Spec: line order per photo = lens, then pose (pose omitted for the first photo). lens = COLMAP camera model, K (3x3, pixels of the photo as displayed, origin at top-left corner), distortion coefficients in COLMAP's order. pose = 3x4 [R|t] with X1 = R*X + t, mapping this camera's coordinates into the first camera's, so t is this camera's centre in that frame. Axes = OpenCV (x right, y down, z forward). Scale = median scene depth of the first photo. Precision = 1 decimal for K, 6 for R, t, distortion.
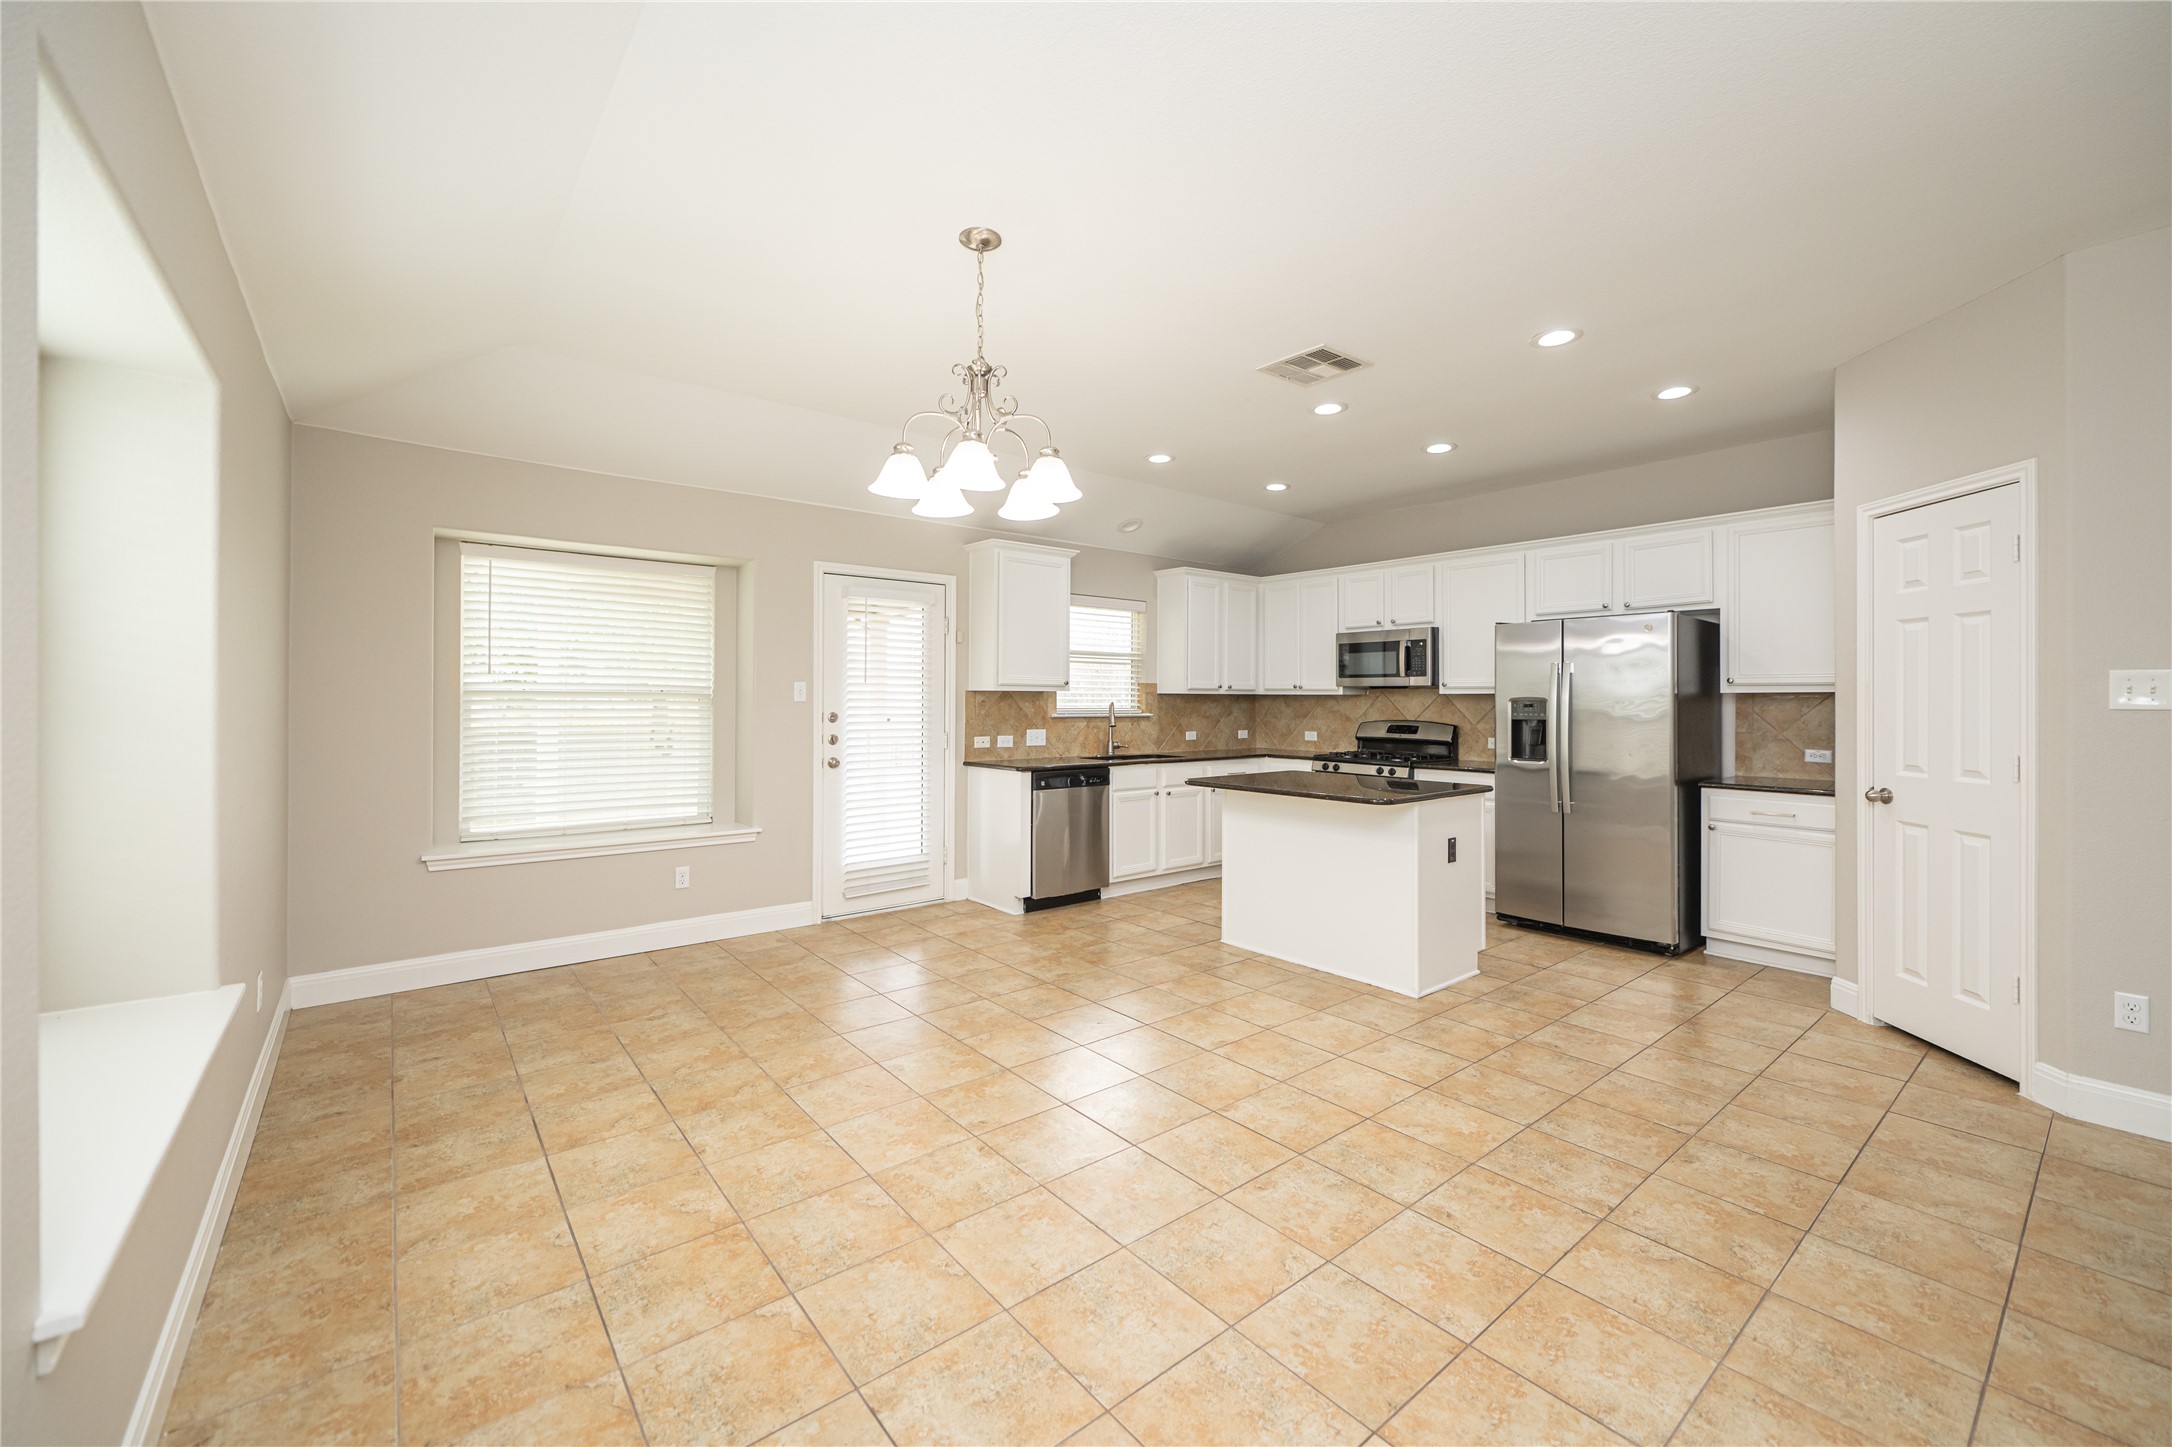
lens RADIAL K [[845.2, 0, 1096.2], [0, 845.2, 688.1], [0, 0, 1]] dist [0.000530, -0.000311]
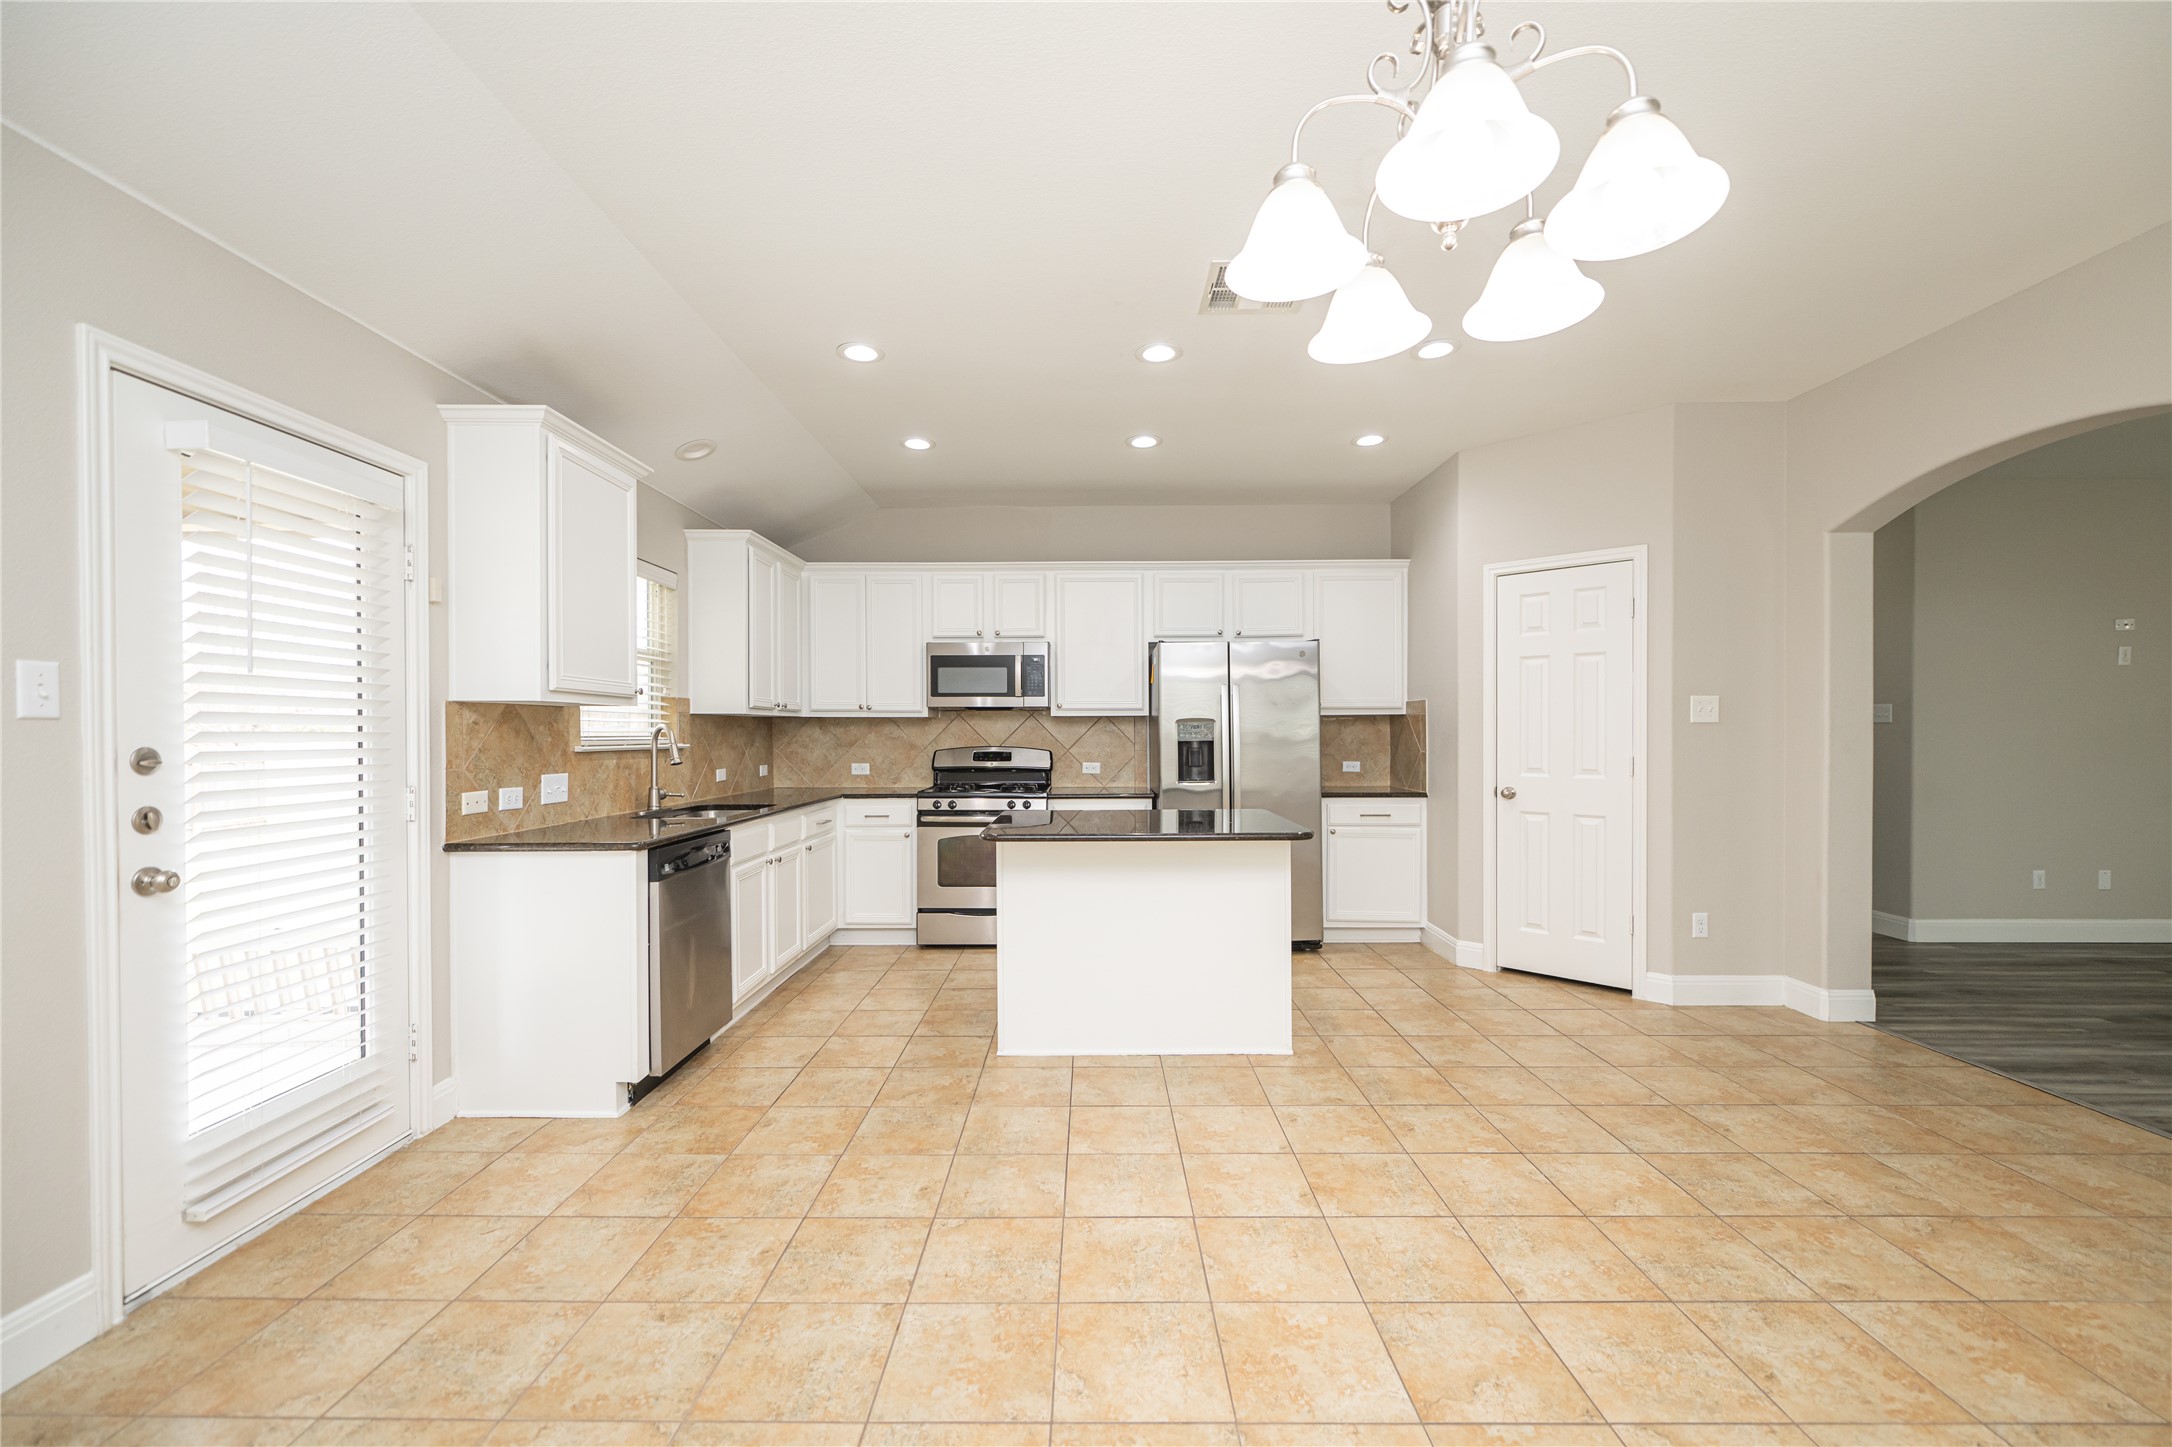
lens RADIAL K [[863.7, 0, 1079.5], [0, 863.7, 734.5], [0, 0, 1]] dist [-0.000287, -0.000344]
pose [[0.650397, -0.007525, 0.759557, -0.423556], [-0.004715, 0.999892, 0.013943, 0.020250], [-0.759579, -0.012650, 0.650291, 0.555649]]
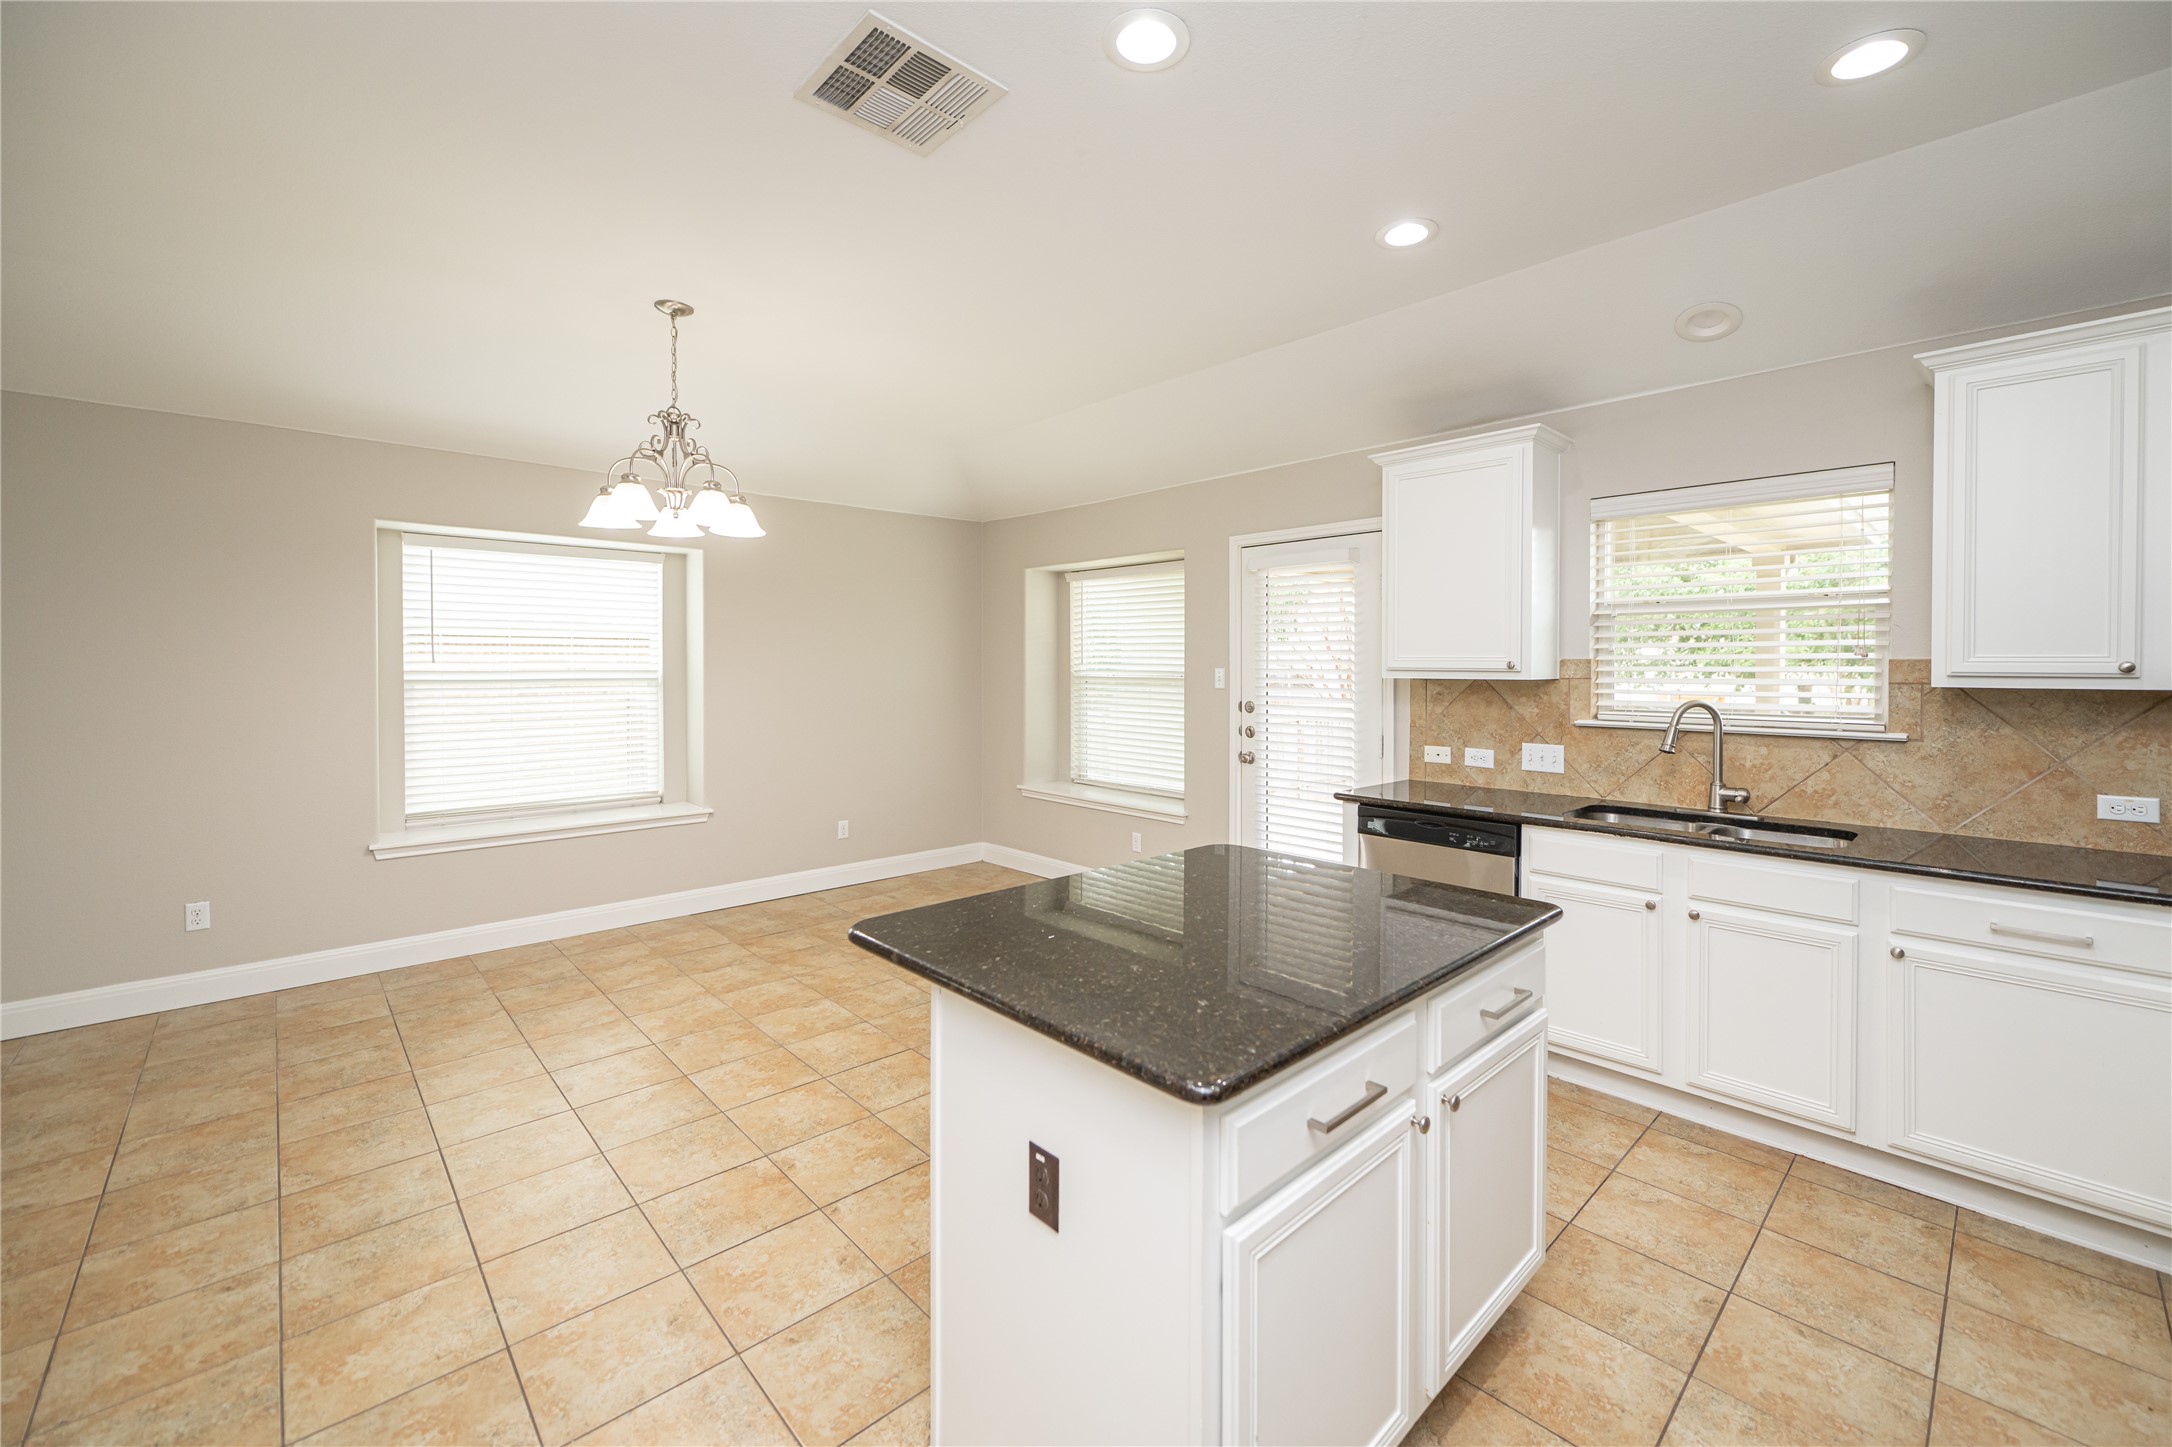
lens RADIAL K [[876.1, 0, 1131.8], [0, 876.1, 672.9], [0, 0, 1]] dist [-0.001025, -0.000188]
pose [[0.094695, 0.003527, -0.995500, 0.764914], [0.010541, 0.999934, 0.004545, -0.008745], [0.995450, -0.010924, 0.094652, 1.005474]]
